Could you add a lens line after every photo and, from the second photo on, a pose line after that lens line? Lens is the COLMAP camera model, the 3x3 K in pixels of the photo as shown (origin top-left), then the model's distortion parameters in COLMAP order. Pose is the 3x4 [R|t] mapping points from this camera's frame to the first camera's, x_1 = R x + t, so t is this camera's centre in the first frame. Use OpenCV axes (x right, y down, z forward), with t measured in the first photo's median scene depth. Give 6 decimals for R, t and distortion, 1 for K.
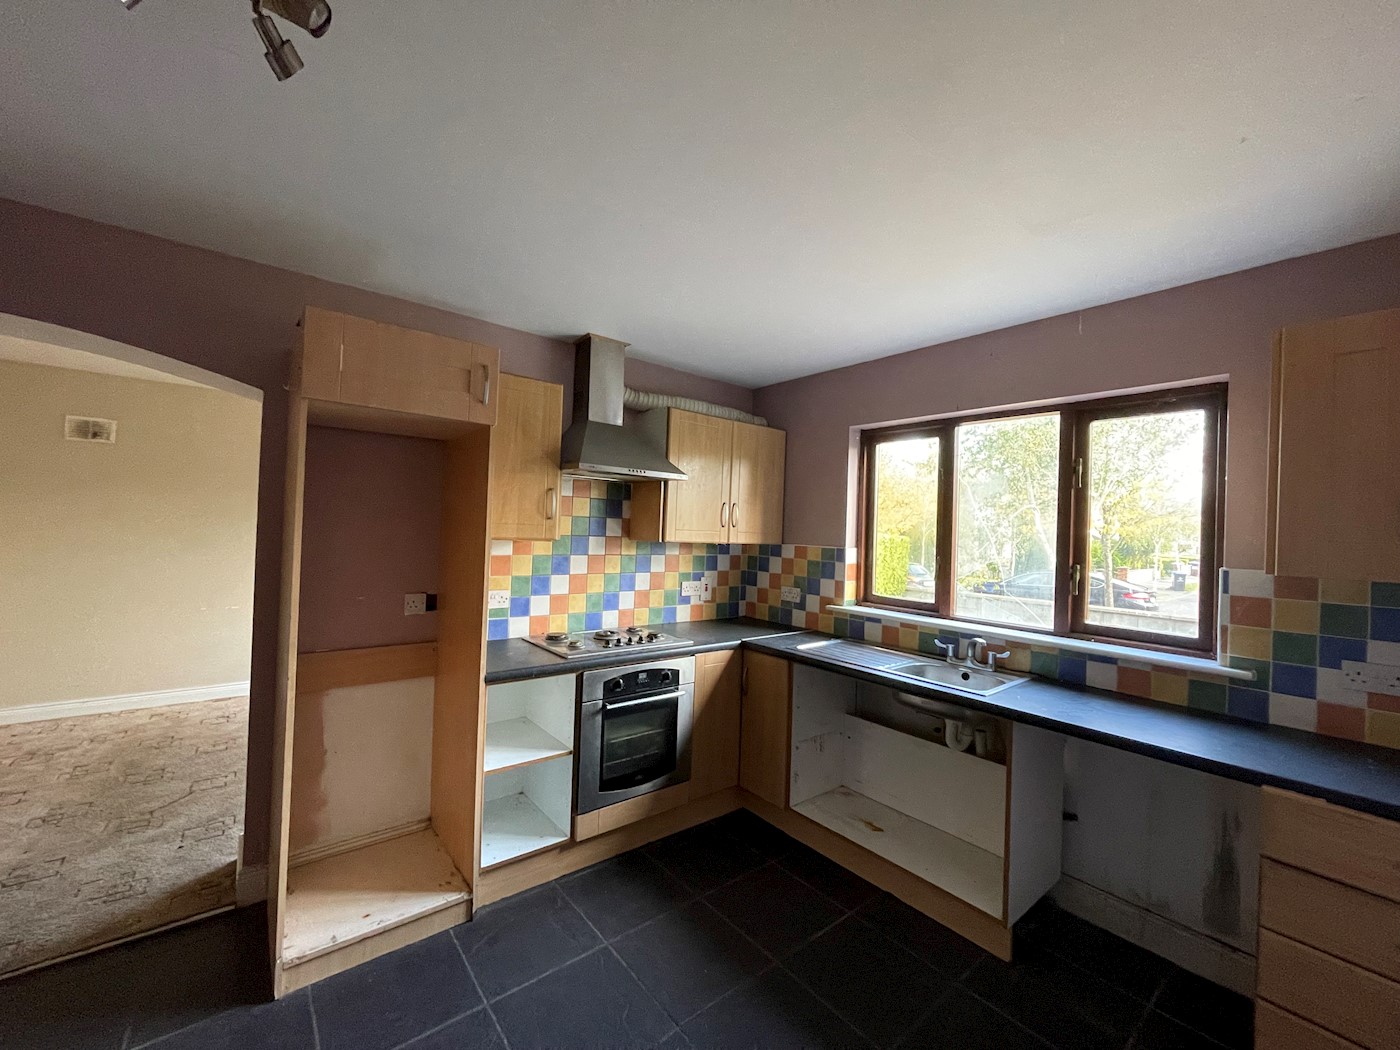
lens RADIAL K [[562.4, 0, 700.0], [0, 562.4, 525.0], [0, 0, 1]] dist [-0.001878, 0.000103]
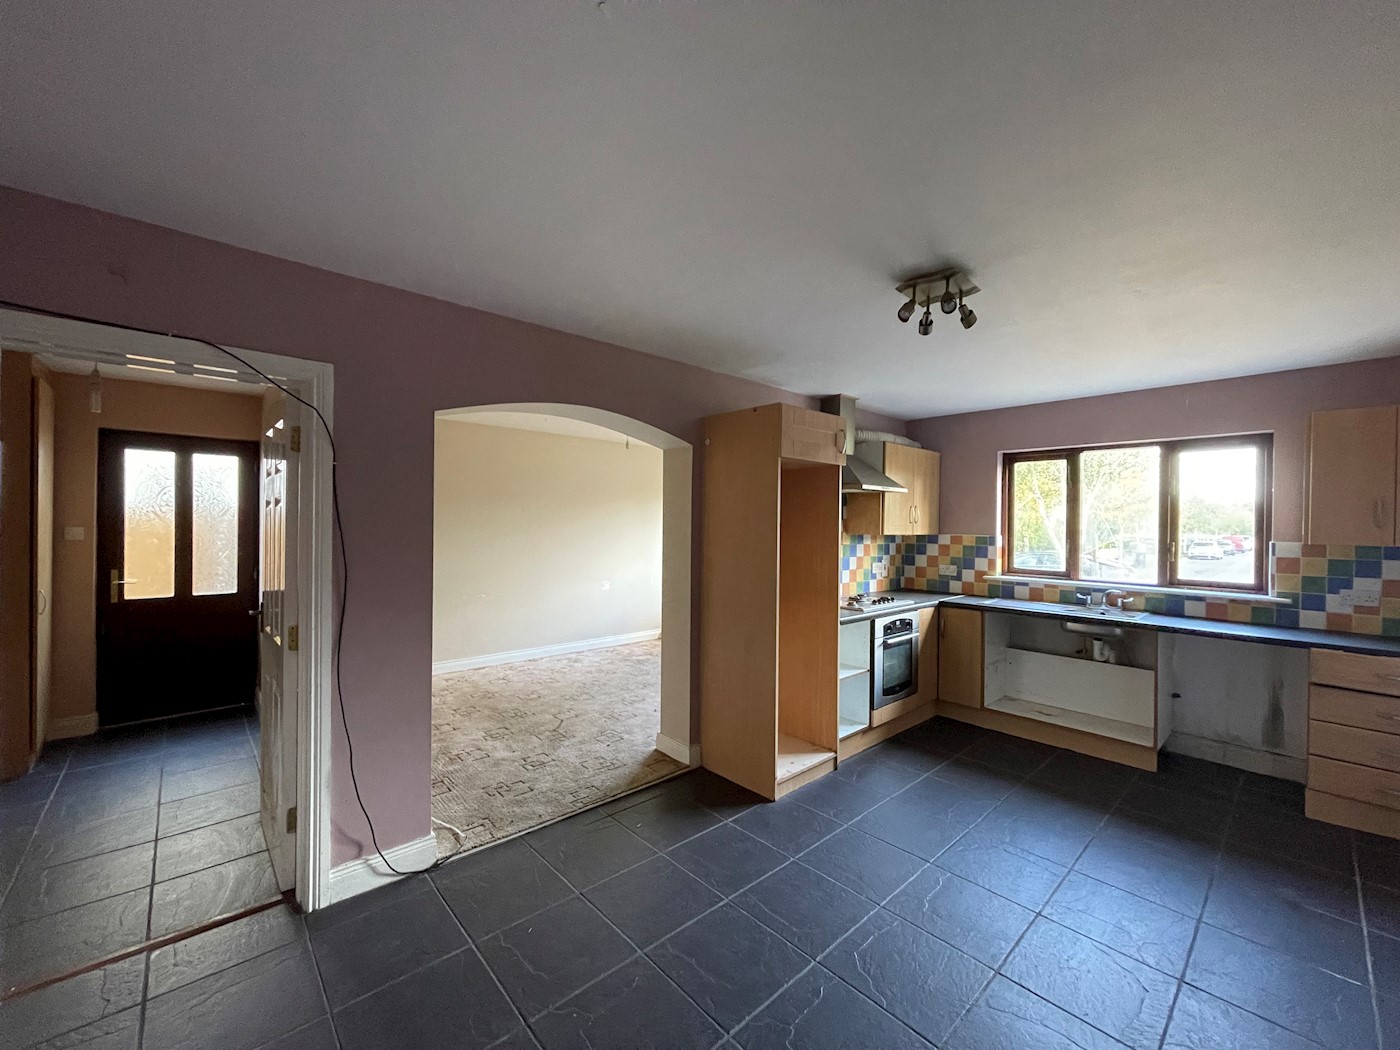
lens RADIAL K [[564.2, 0, 695.6], [0, 564.2, 525.9], [0, 0, 1]] dist [-0.000857, -0.000015]
pose [[0.998014, -0.024310, 0.058117, -0.693570], [0.023456, 0.999607, 0.015332, -0.029441], [-0.058467, -0.013938, 0.998192, -0.467290]]
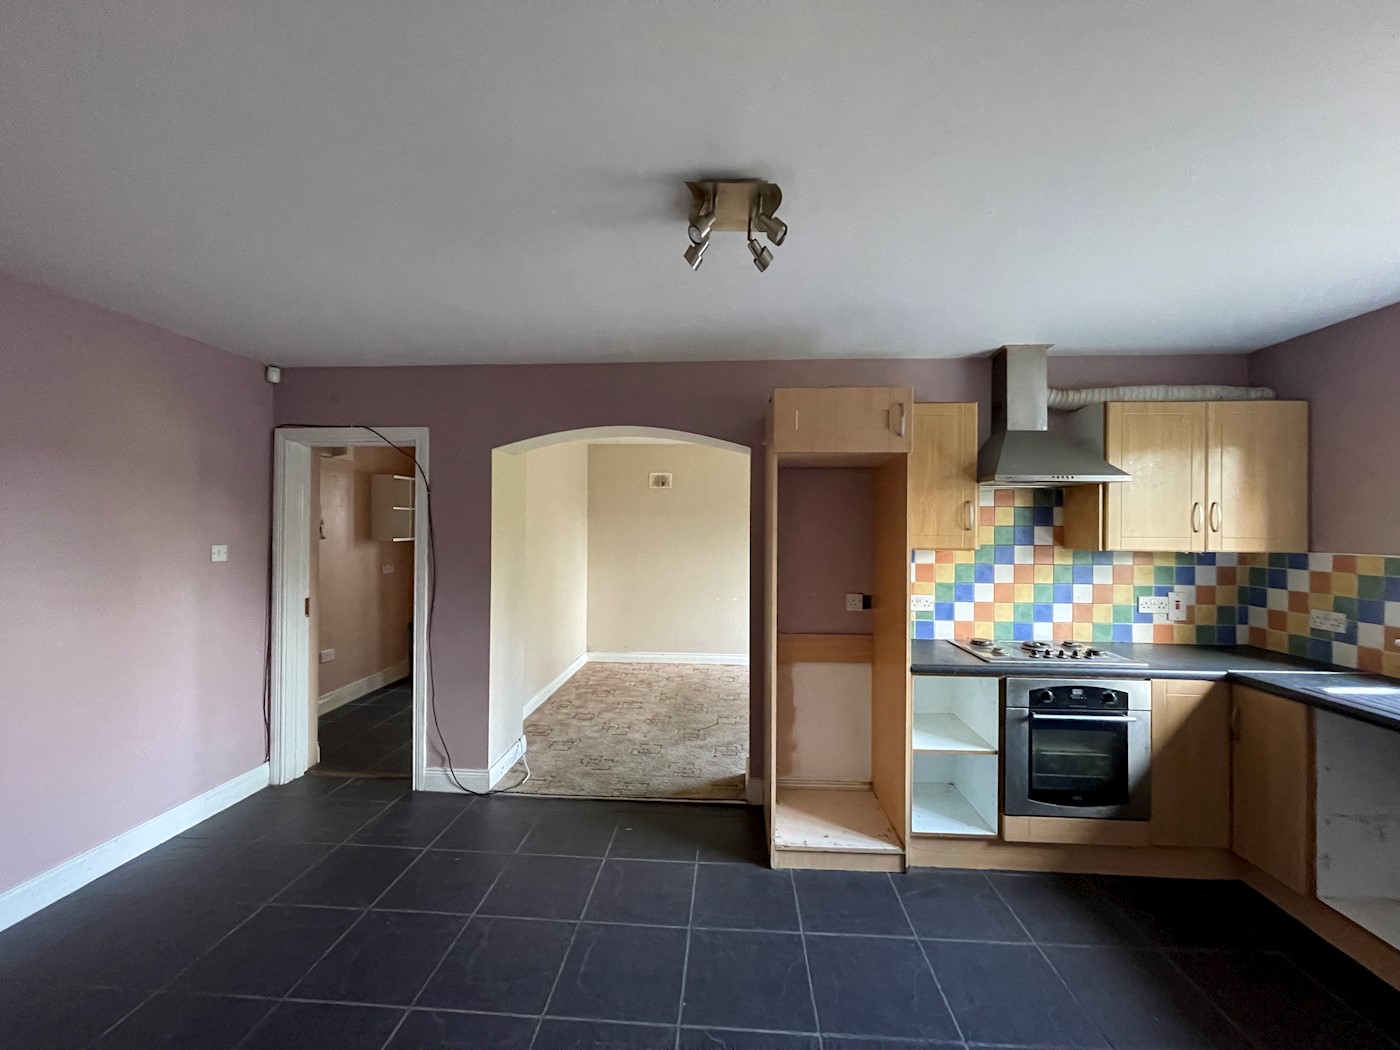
lens RADIAL K [[568.5, 0, 700.0], [0, 568.5, 525.0], [0, 0, 1]] dist [0.008101, 0.000028]
pose [[0.738128, -0.035258, -0.673739, 0.083101], [0.026064, 0.999378, -0.023743, -0.007133], [0.674157, -0.000035, 0.738588, -0.136247]]
